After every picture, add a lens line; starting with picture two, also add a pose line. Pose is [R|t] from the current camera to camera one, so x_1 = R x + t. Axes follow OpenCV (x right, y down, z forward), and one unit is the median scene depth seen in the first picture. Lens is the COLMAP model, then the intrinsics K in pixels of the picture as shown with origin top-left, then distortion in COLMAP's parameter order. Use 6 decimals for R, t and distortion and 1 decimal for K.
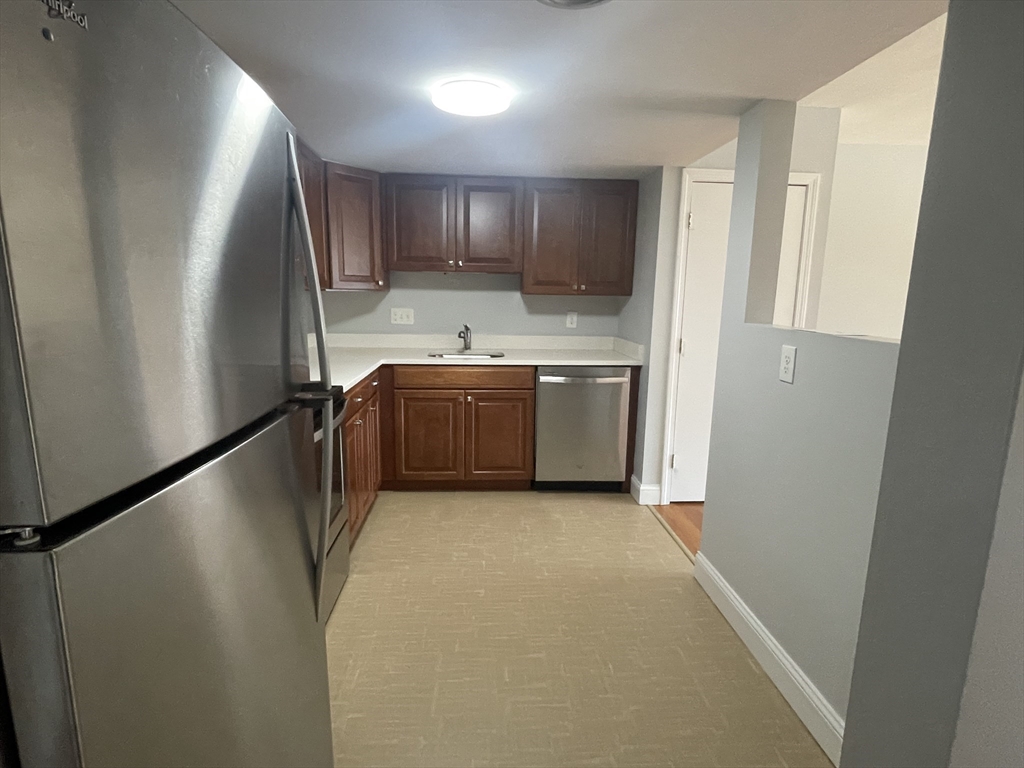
lens RADIAL K [[525.3, 0, 508.6], [0, 525.3, 383.8], [0, 0, 1]] dist [0.006100, -0.001644]
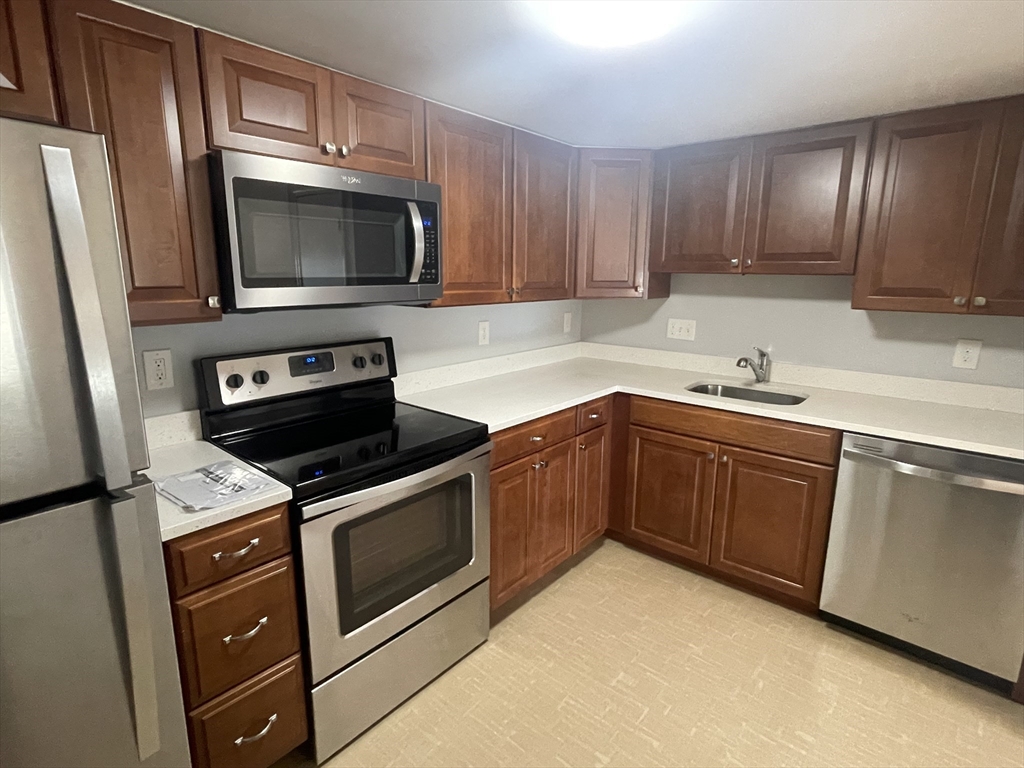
lens RADIAL K [[525.3, 0, 512.4], [0, 525.3, 383.1], [0, 0, 1]] dist [0.006100, -0.001644]
pose [[0.713635, 0.133741, -0.687632, 0.184350], [-0.115063, 0.990653, 0.073263, -0.085202], [0.691003, 0.026838, 0.722354, 0.284529]]
